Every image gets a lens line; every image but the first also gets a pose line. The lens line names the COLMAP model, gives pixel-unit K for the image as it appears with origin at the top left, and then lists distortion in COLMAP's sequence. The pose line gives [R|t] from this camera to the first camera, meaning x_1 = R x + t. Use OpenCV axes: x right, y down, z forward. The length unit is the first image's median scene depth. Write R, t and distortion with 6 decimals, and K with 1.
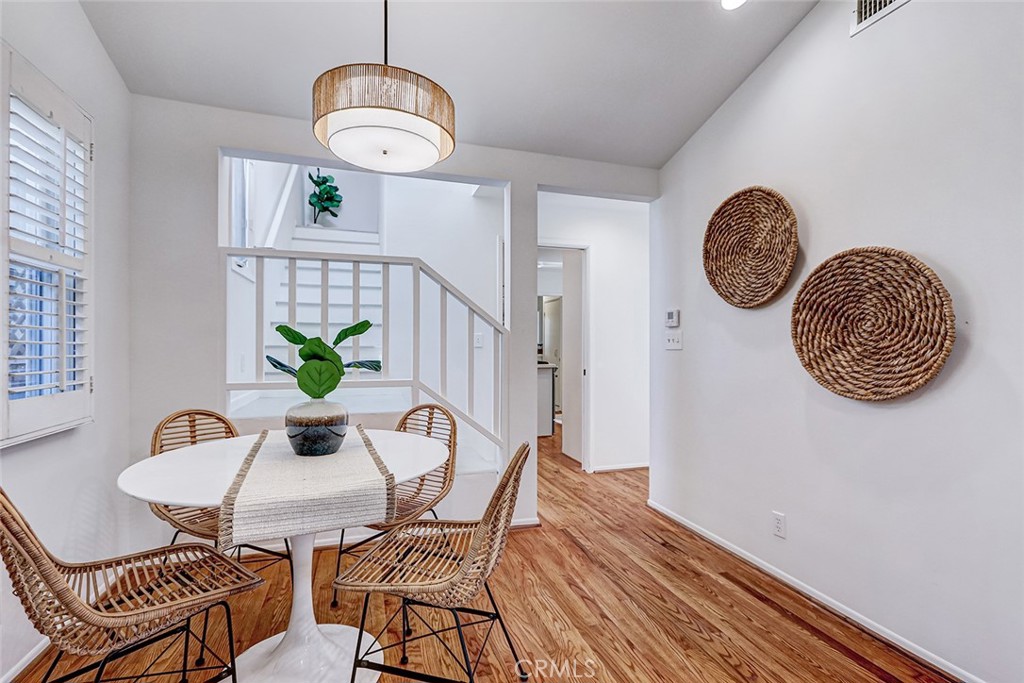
lens RADIAL K [[464.7, 0, 505.3], [0, 464.7, 346.9], [0, 0, 1]] dist [0.002103, -0.001096]
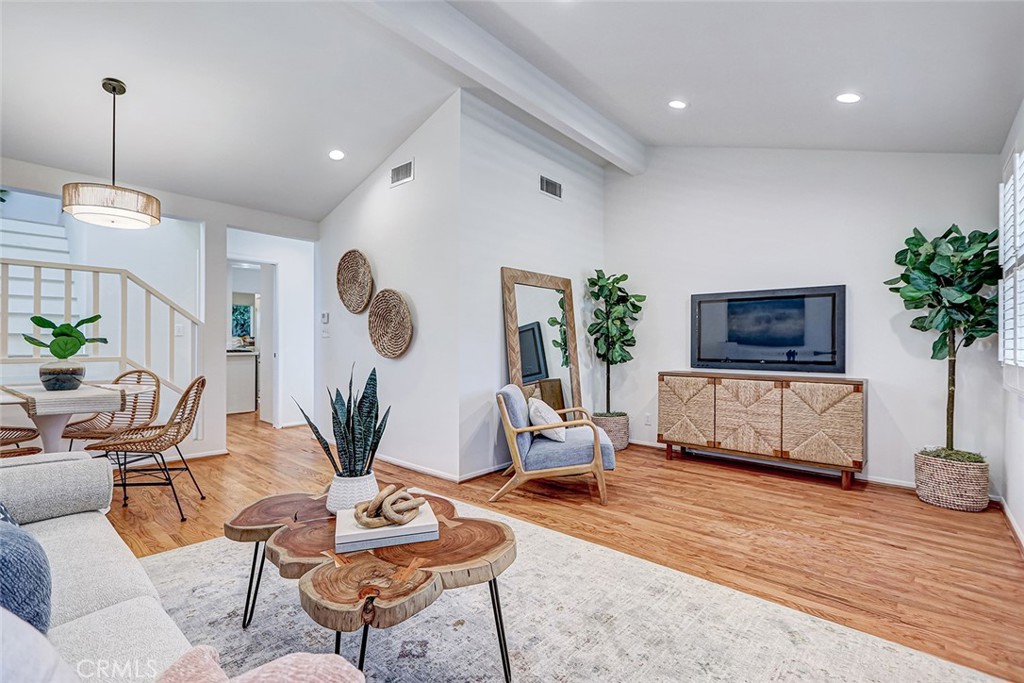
lens RADIAL K [[464.7, 0, 502.3], [0, 464.7, 341.9], [0, 0, 1]] dist [0.002103, -0.001096]
pose [[0.857402, 0.001269, 0.514647, 0.070825], [0.001074, 0.999990, -0.004255, 0.036749], [-0.514647, 0.004201, 0.857392, -0.864684]]
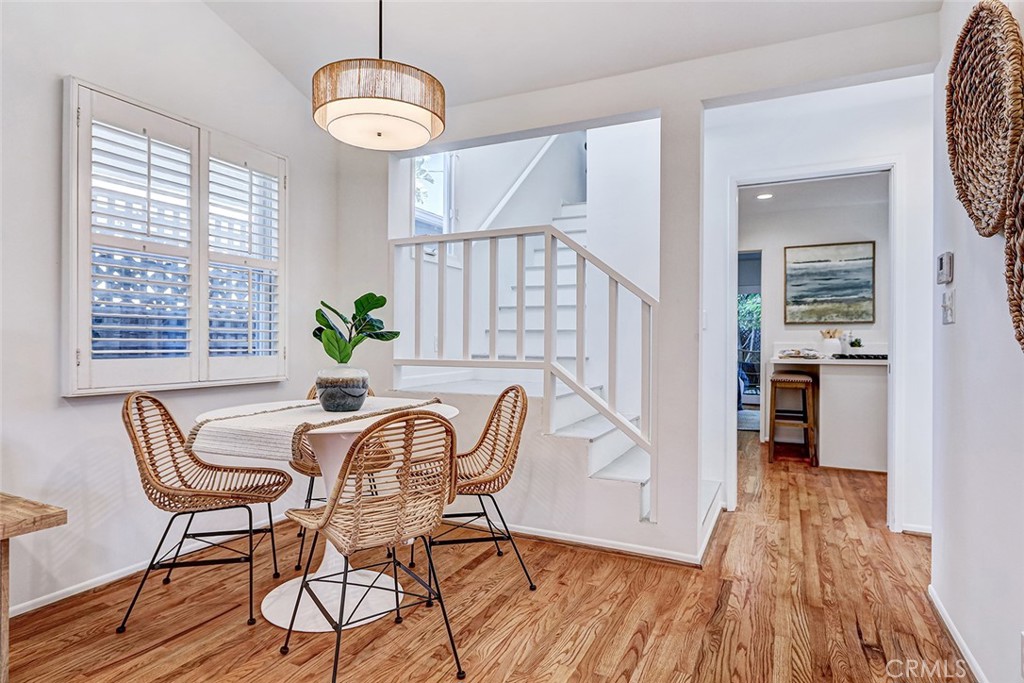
lens RADIAL K [[577.7, 0, 504.4], [0, 577.7, 345.5], [0, 0, 1]] dist [0.002480, -0.002294]
pose [[0.730097, 0.003959, -0.683332, 0.556345], [-0.002706, 0.999992, 0.002903, 0.039261], [0.683338, -0.000270, 0.730102, 0.148456]]
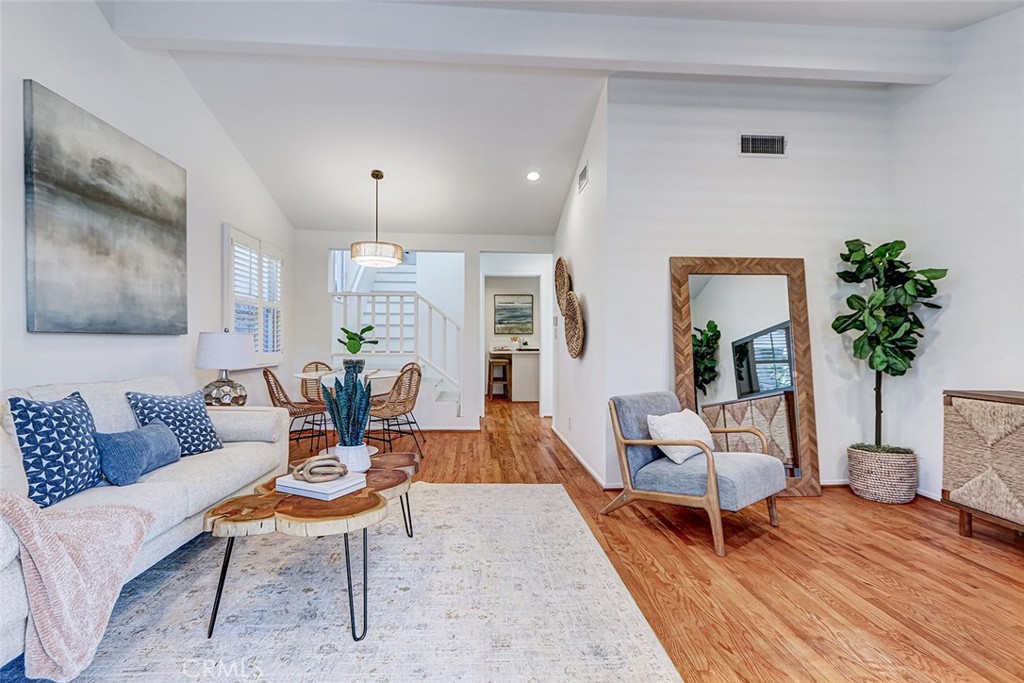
lens RADIAL K [[464.7, 0, 504.1], [0, 464.7, 341.1], [0, 0, 1]] dist [0.002103, -0.001096]
pose [[0.972787, -0.001552, -0.231695, 0.721409], [0.000386, 0.999987, -0.005077, 0.032457], [0.231699, 0.004850, 0.972775, -0.971929]]
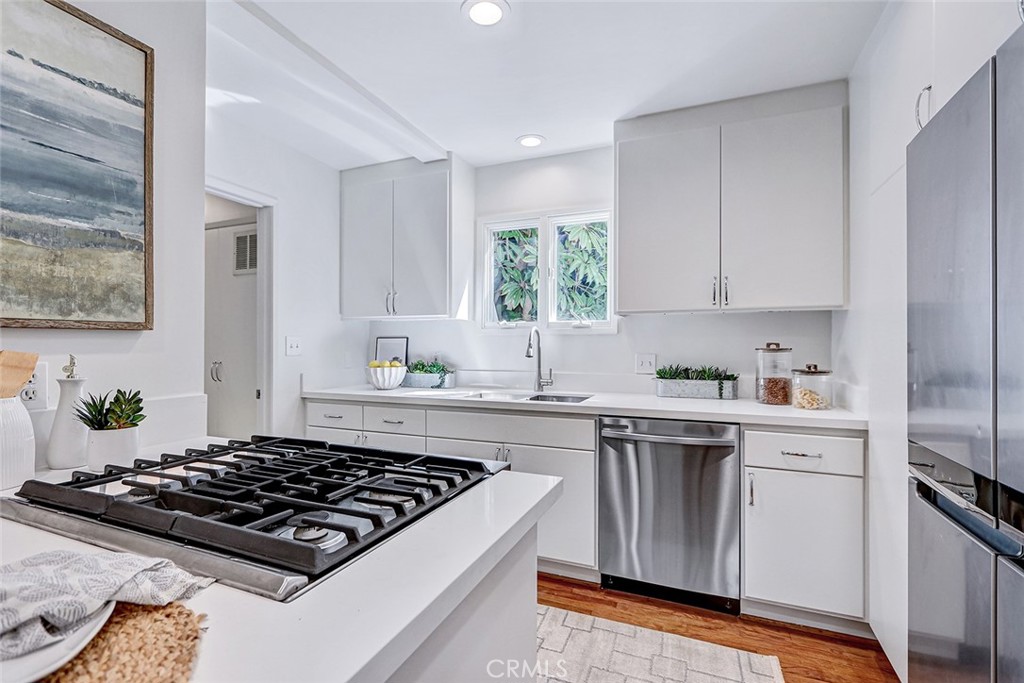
lens RADIAL K [[464.7, 0, 510.6], [0, 464.7, 338.3], [0, 0, 1]] dist [0.002103, -0.001096]
pose [[0.648172, -0.002131, 0.761491, -0.072579], [0.003736, 0.999993, -0.000382, -0.034349], [-0.761484, 0.003093, 0.648176, 2.134995]]
